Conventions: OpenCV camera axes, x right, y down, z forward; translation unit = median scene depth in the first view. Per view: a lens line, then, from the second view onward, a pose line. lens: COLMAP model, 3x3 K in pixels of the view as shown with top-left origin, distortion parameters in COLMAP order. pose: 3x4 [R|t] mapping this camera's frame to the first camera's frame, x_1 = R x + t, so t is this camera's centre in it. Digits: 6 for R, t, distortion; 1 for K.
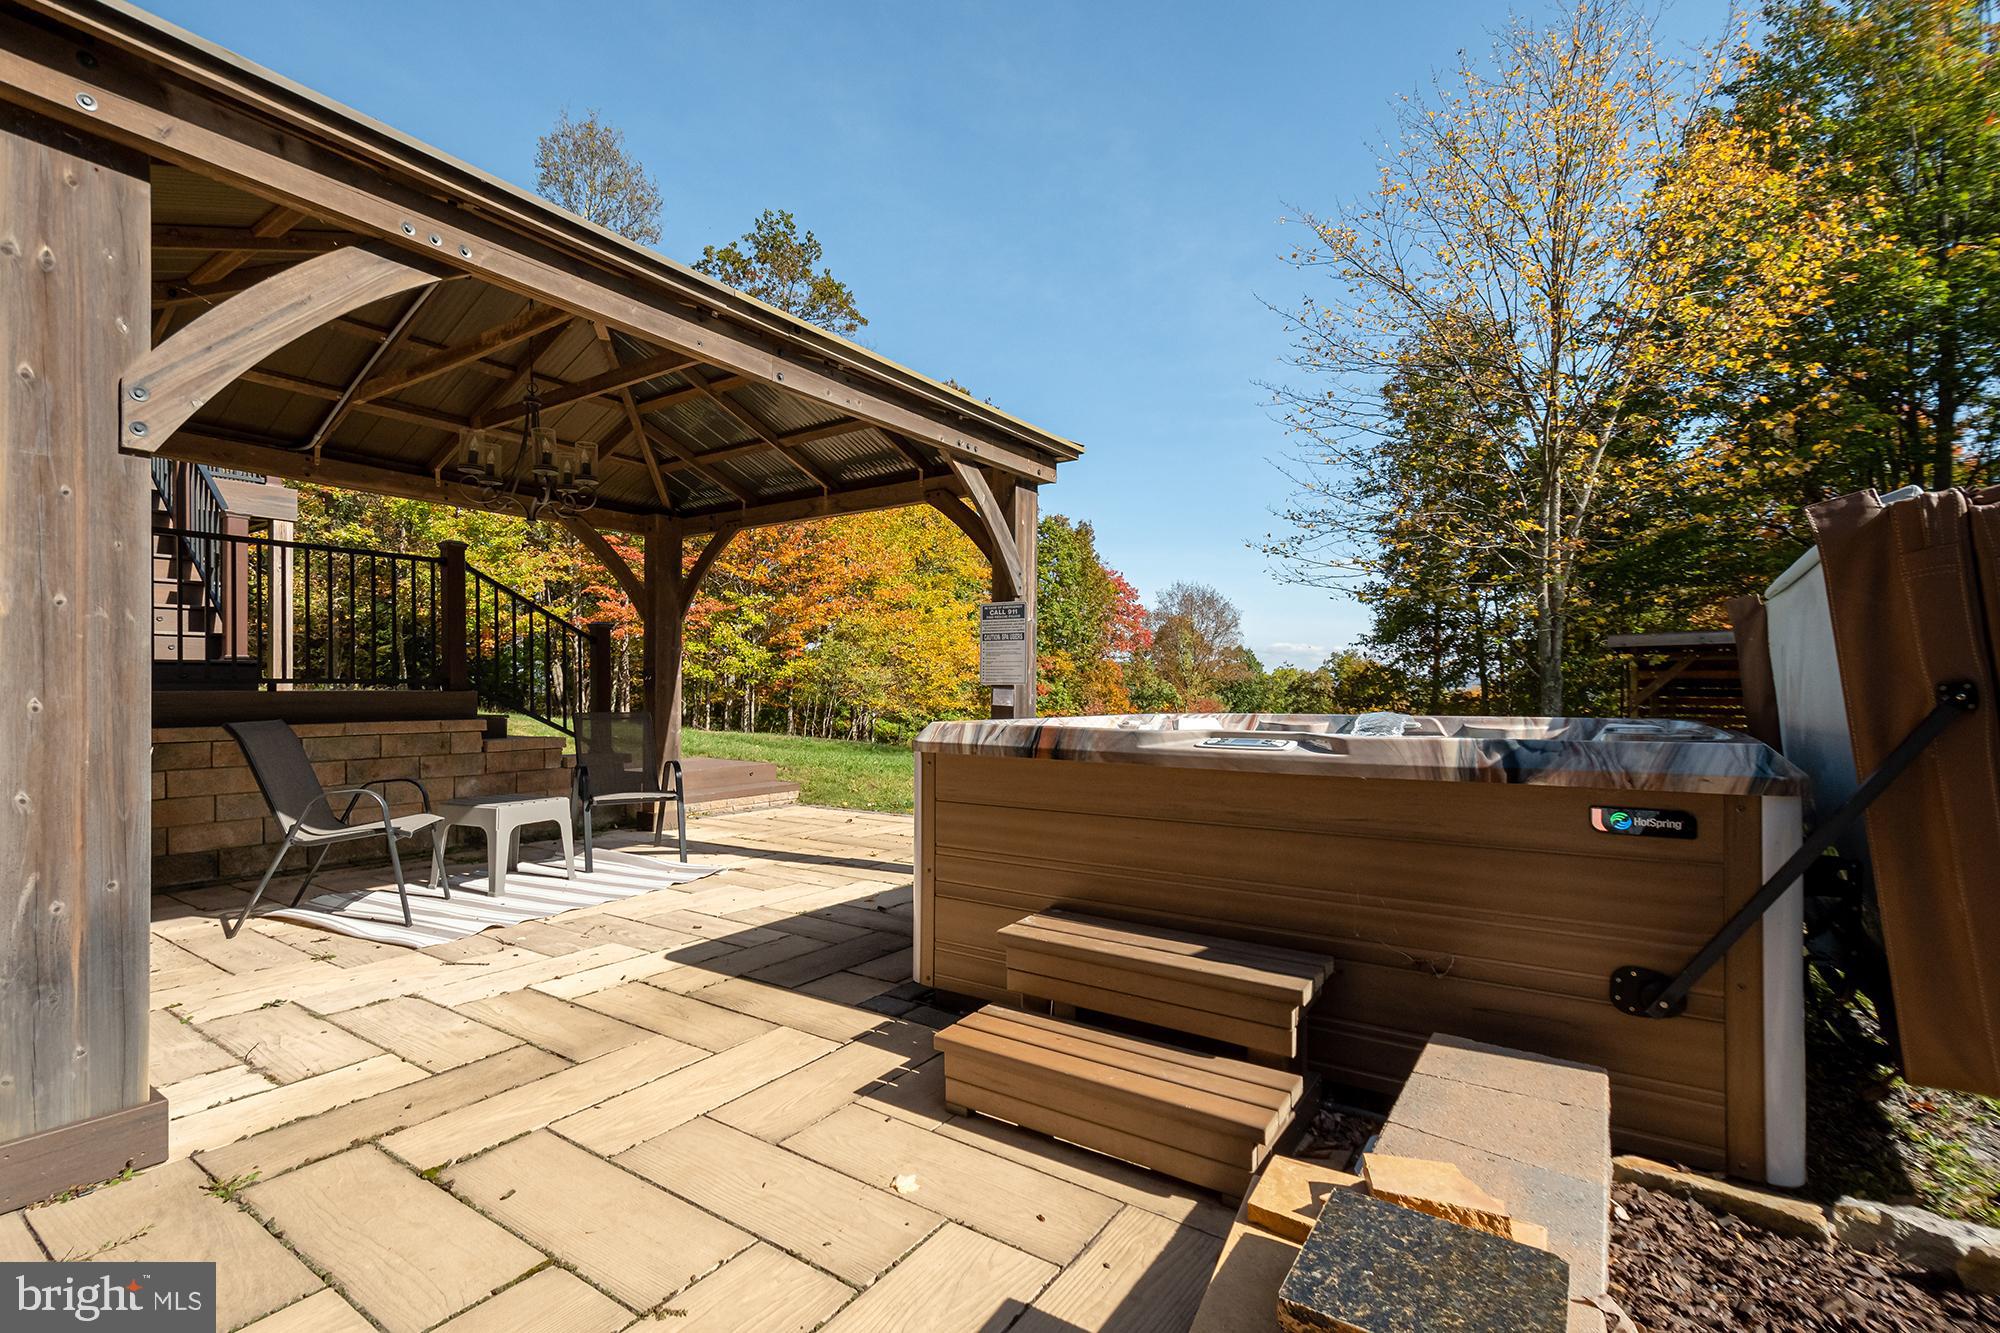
lens RADIAL K [[881.6, 0, 996.5], [0, 881.6, 662.9], [0, 0, 1]] dist [0.010612, -0.002117]
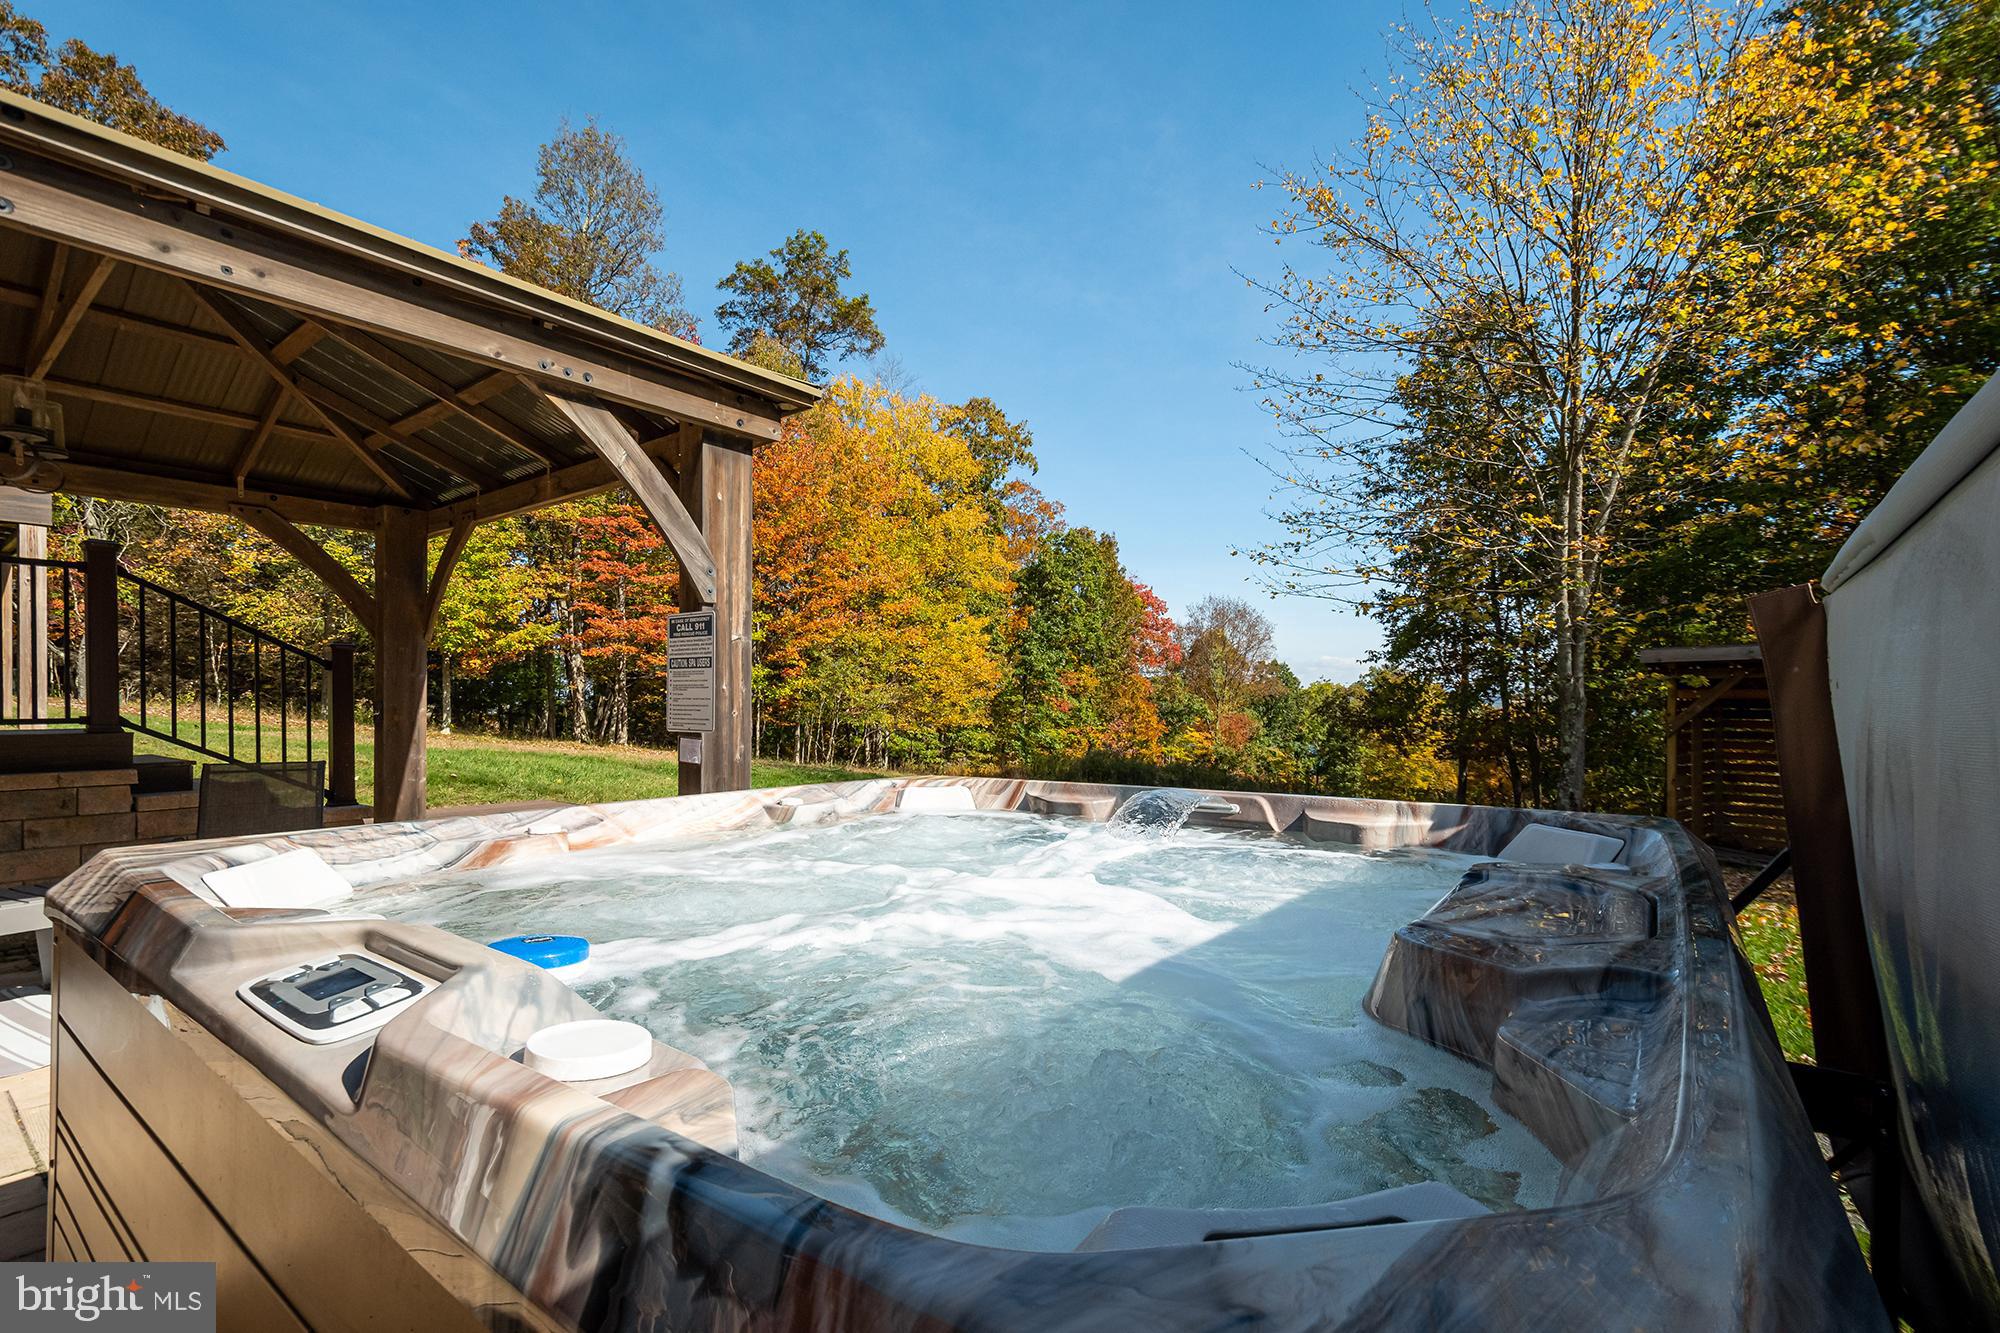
lens RADIAL K [[881.6, 0, 1004.1], [0, 881.6, 681.9], [0, 0, 1]] dist [0.010612, -0.002117]
pose [[0.999378, -0.004333, -0.034987, 0.085172], [0.004493, 0.999980, 0.004485, -0.005109], [0.034967, -0.004639, 0.999378, 0.097452]]
